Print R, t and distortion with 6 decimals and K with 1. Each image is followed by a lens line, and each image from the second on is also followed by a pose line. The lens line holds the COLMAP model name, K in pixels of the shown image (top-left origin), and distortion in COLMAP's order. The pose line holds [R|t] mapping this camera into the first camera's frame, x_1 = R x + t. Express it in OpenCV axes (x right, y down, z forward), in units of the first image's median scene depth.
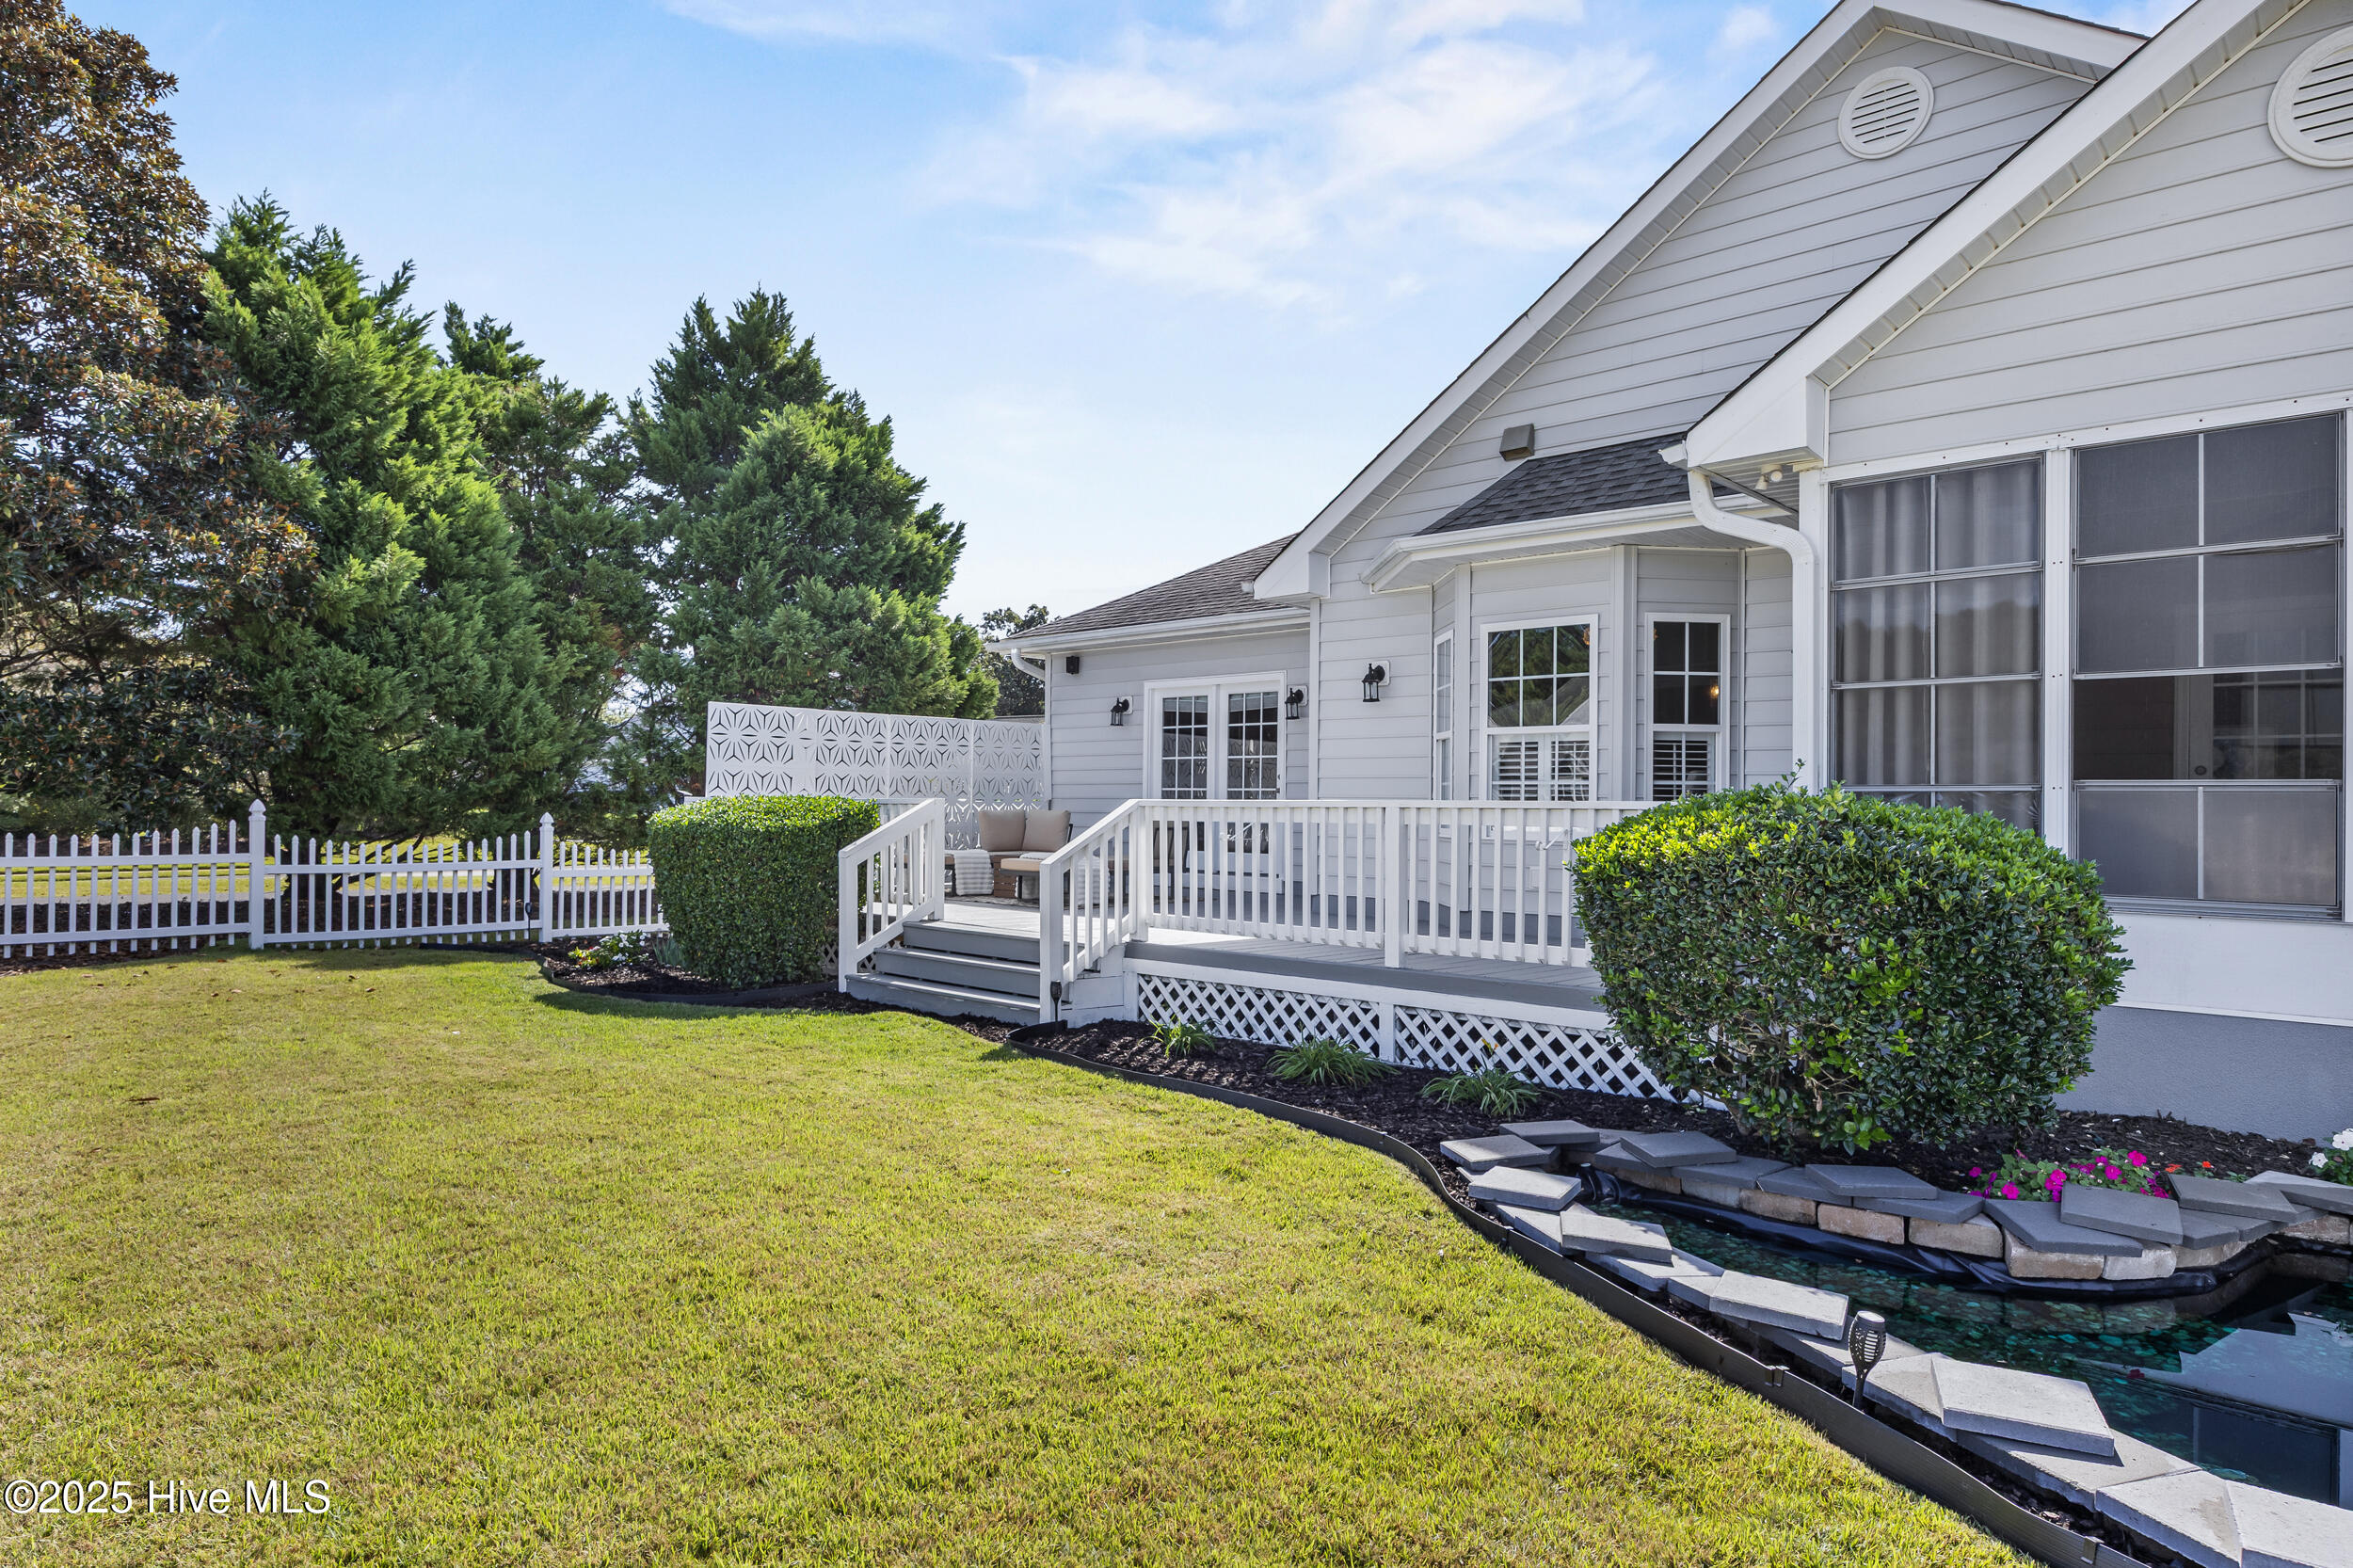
lens RADIAL K [[1365.8, 0, 1184.7], [0, 1365.8, 804.1], [0, 0, 1]] dist [0.001386, -0.000146]
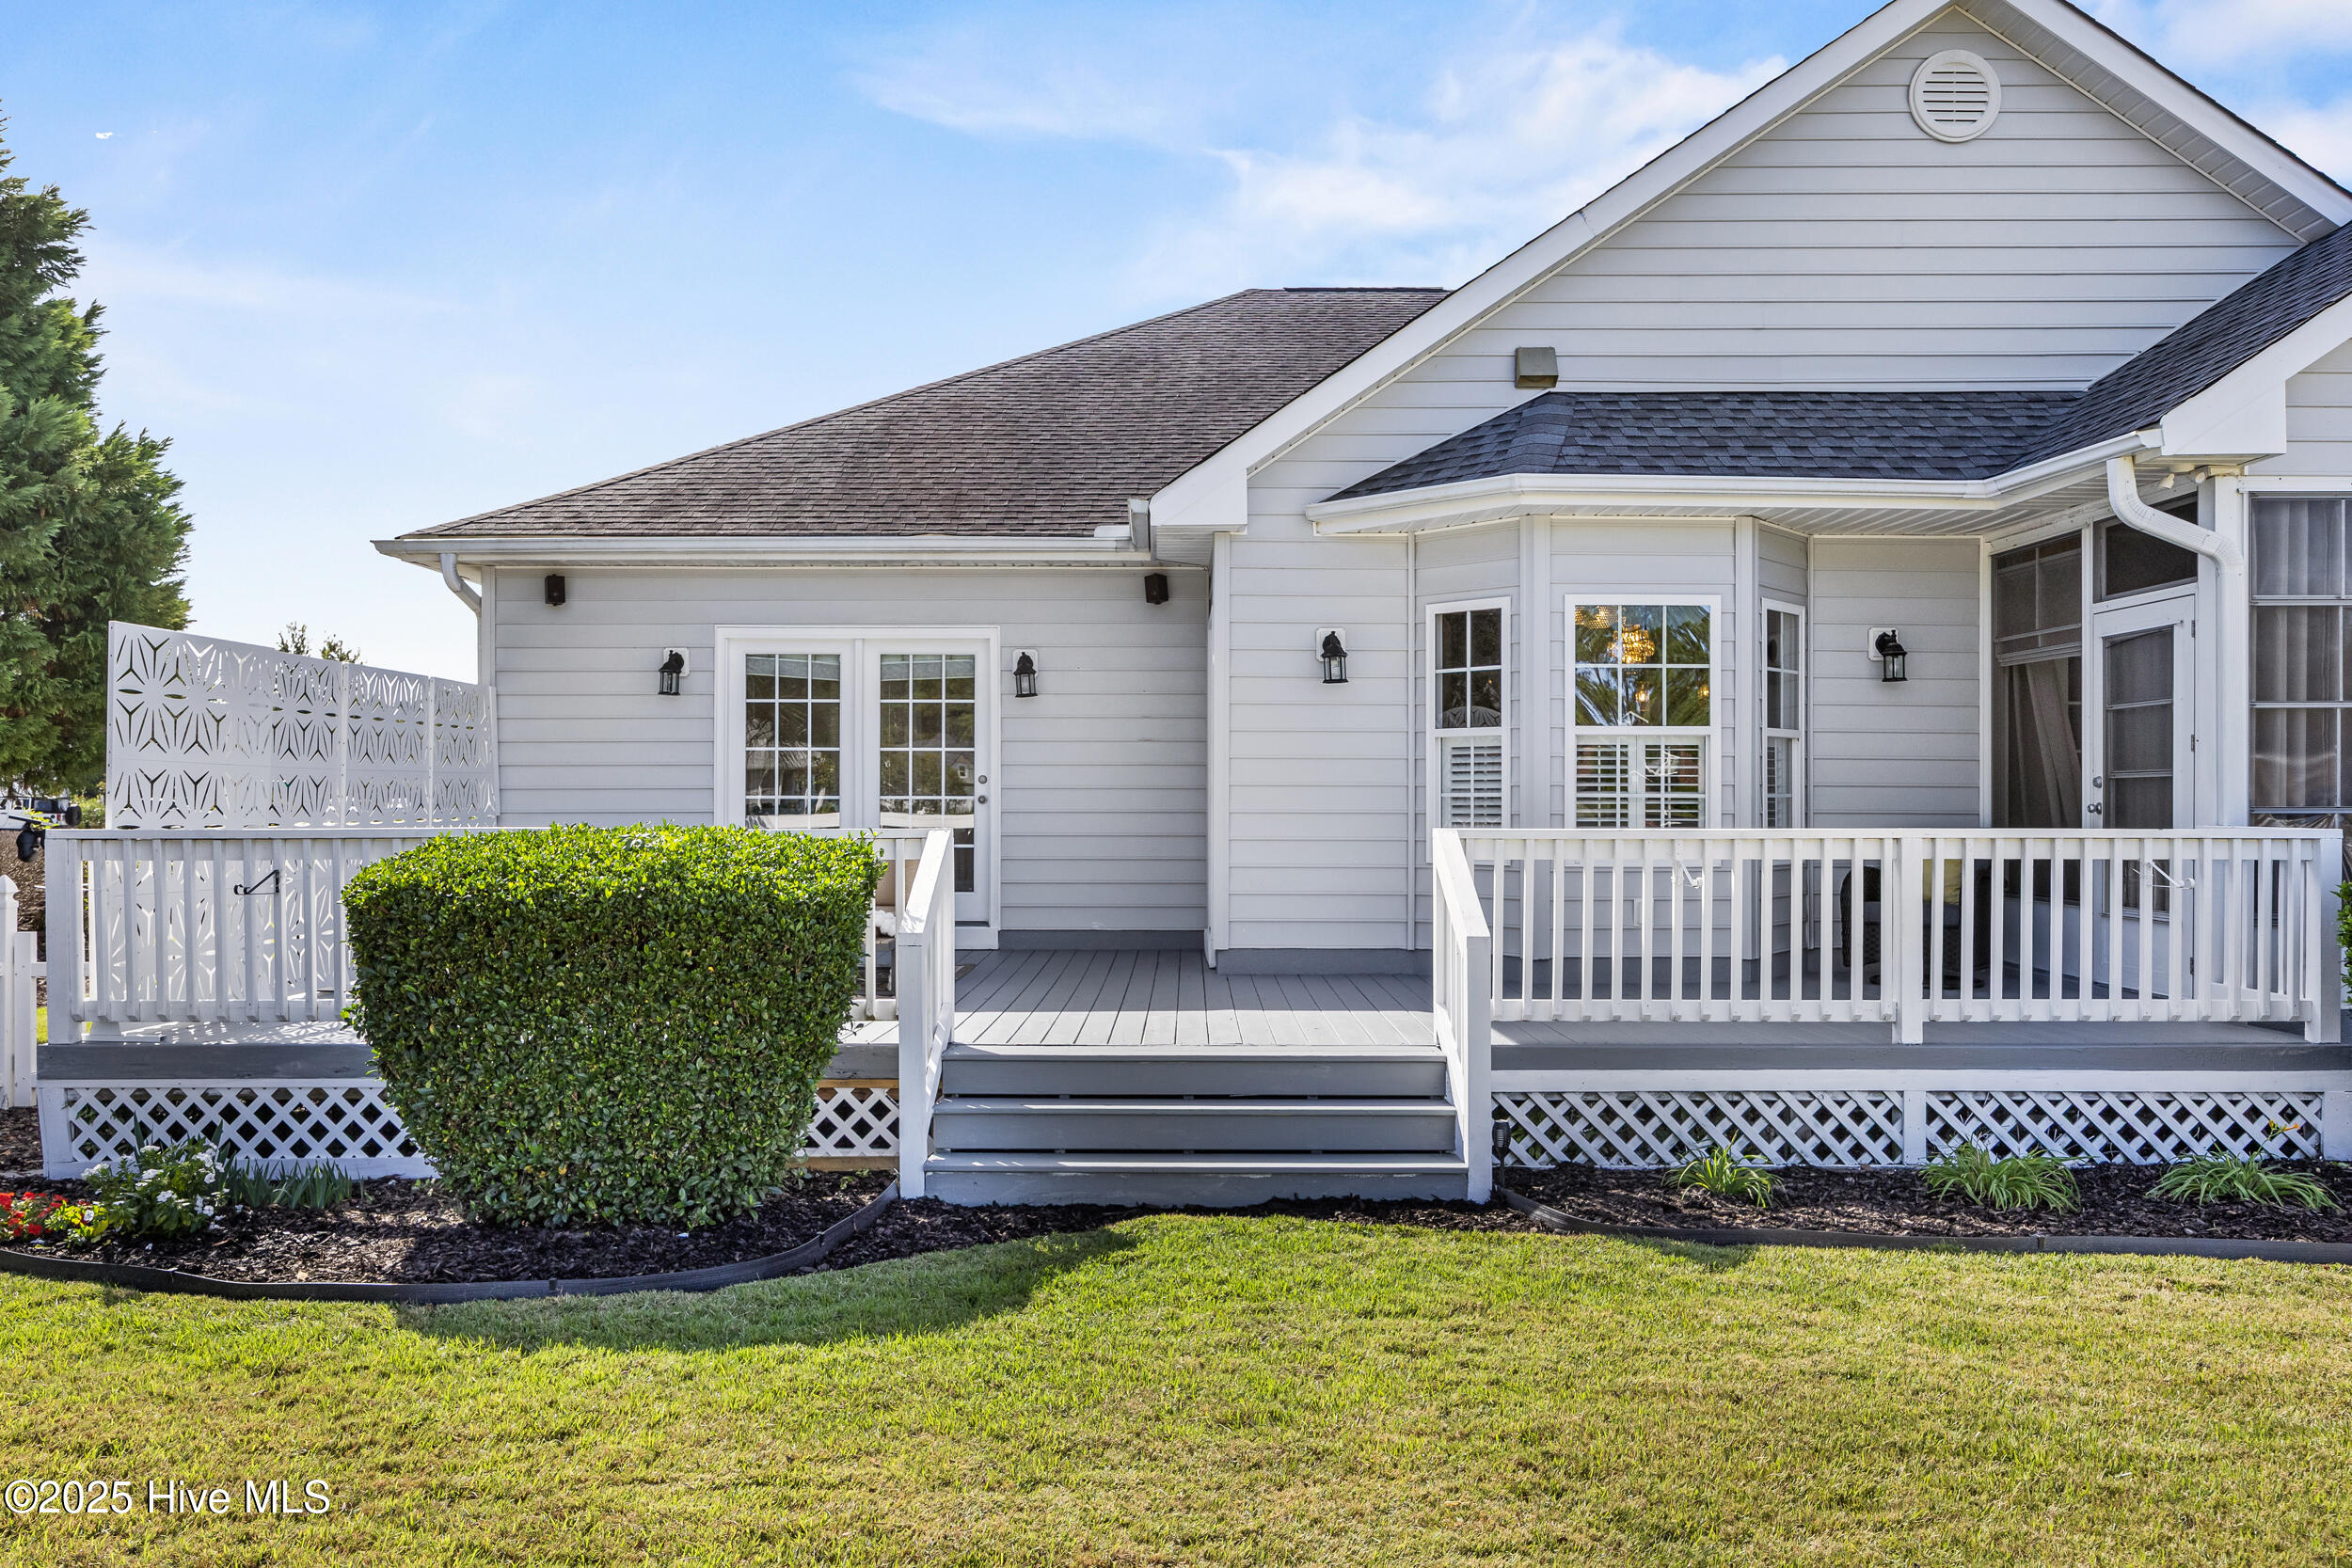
lens RADIAL K [[1692.1, 0, 1174.2], [0, 1692.1, 807.3], [0, 0, 1]] dist [0.002444, 0.000835]
pose [[0.736325, -0.012001, 0.676522, -0.527800], [0.006004, 0.999919, 0.011204, -0.018290], [-0.676601, -0.004188, 0.736338, 0.373735]]
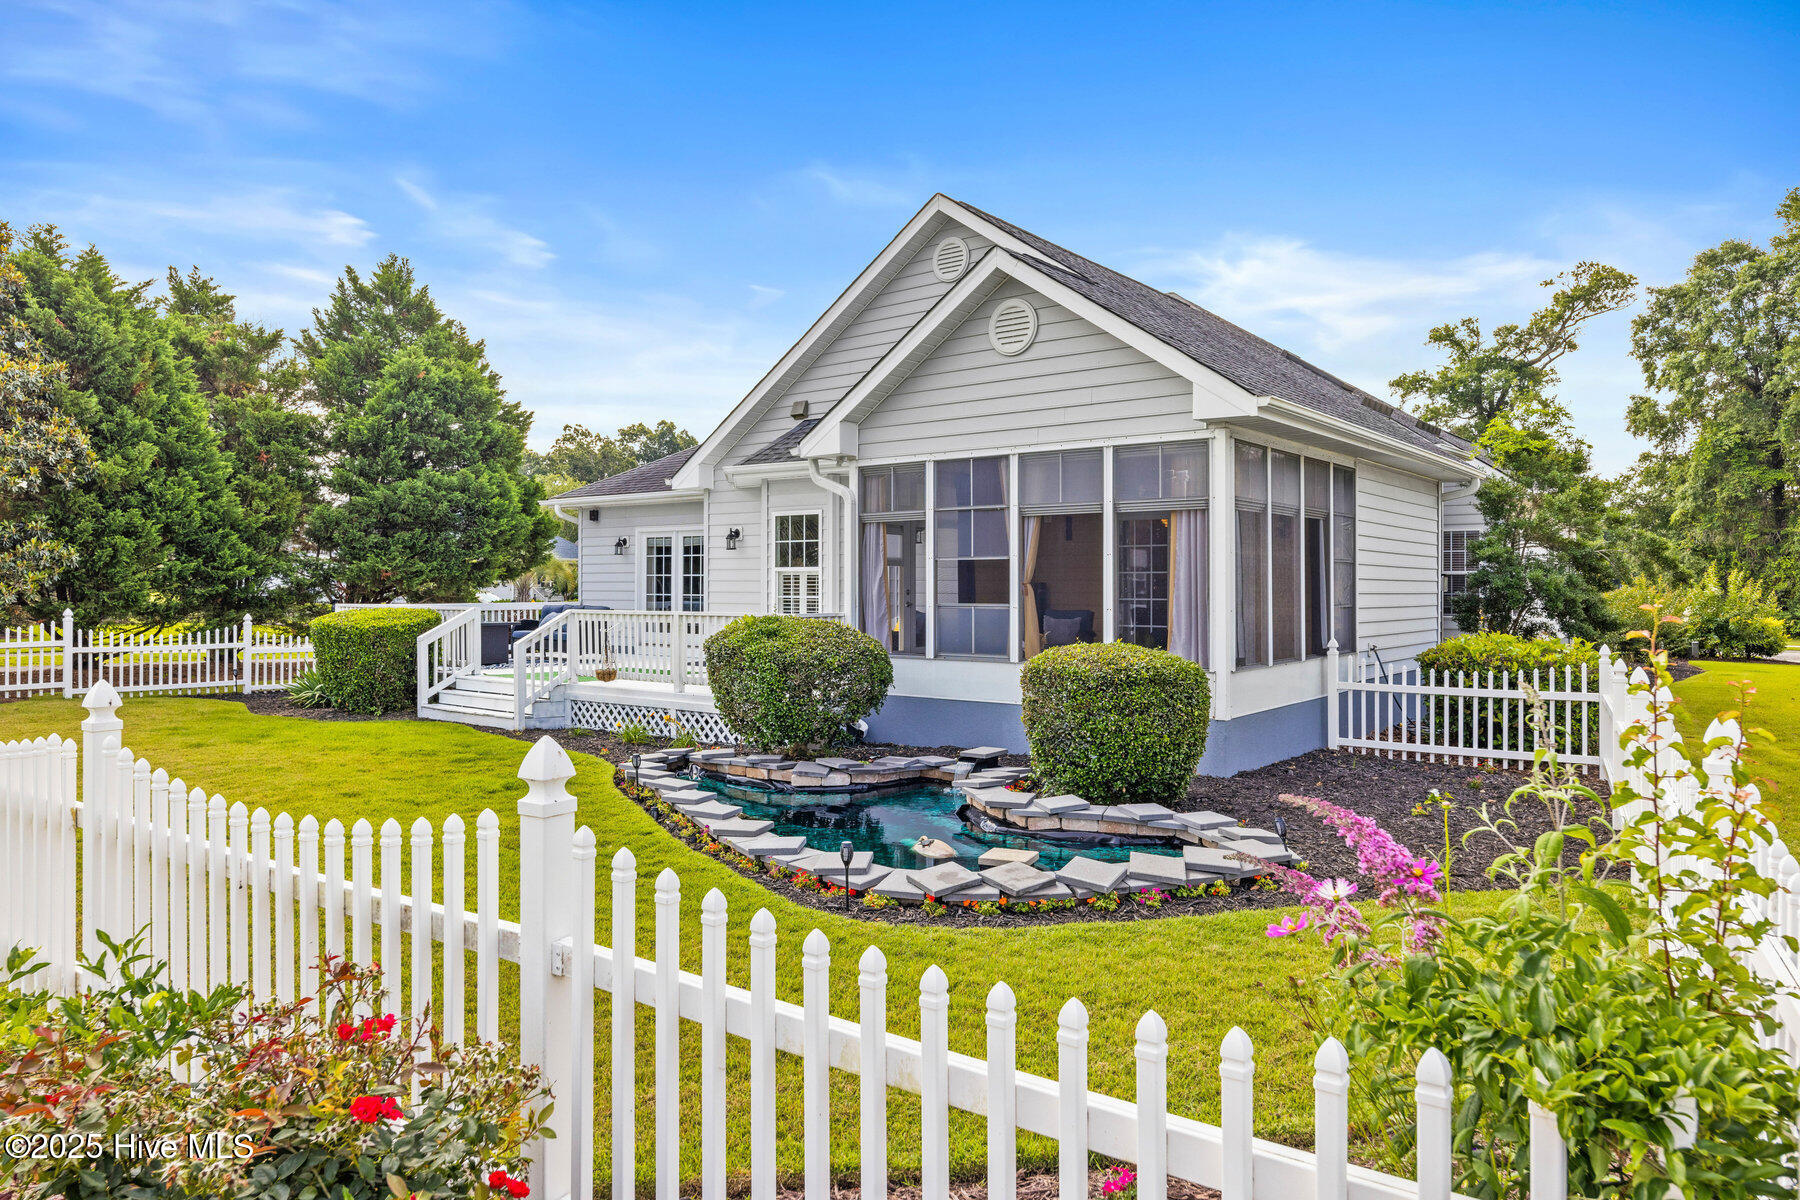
lens RADIAL K [[1187.0, 0, 900.0], [0, 1187.0, 600.0], [0, 0, 1]] dist [0.023955, -0.000075]
pose [[0.997392, -0.007052, 0.071834, 0.235908], [0.006168, 0.999903, 0.012523, -0.026064], [-0.071915, -0.012048, 0.997338, -0.543275]]
